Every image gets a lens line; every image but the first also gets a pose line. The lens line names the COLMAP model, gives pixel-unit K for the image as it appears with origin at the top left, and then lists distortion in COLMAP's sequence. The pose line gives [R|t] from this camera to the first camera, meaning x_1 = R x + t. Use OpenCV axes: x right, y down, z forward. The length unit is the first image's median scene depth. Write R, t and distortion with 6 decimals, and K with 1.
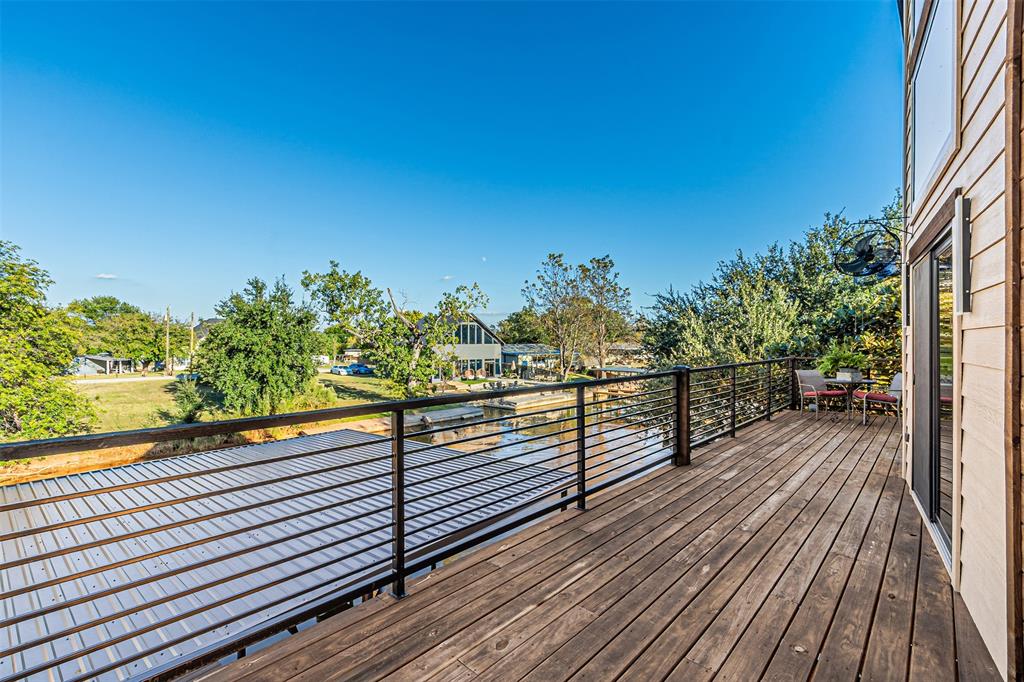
lens RADIAL K [[450.3, 0, 512.0], [0, 450.3, 341.0], [0, 0, 1]] dist [-0.000843, -0.000003]
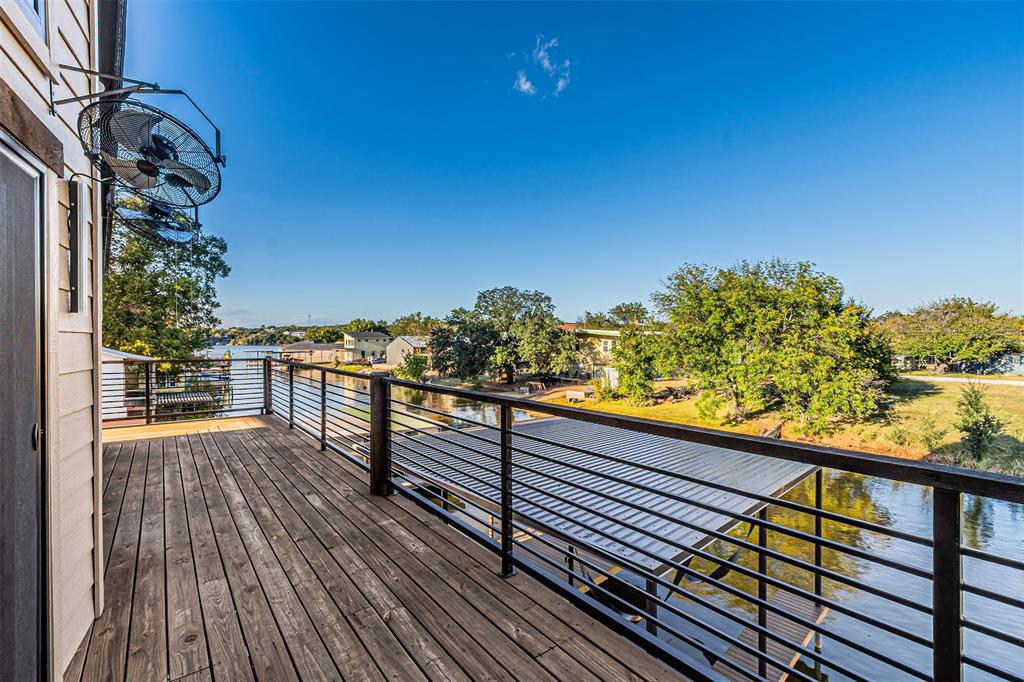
lens RADIAL K [[459.5, 0, 512.0], [0, 459.5, 341.0], [0, 0, 1]] dist [0.001463, 0.000017]
pose [[-0.157362, -0.003808, -0.987534, 1.306430], [-0.011269, 0.999934, -0.002061, -0.004746], [0.987477, 0.010805, -0.157394, 1.531062]]
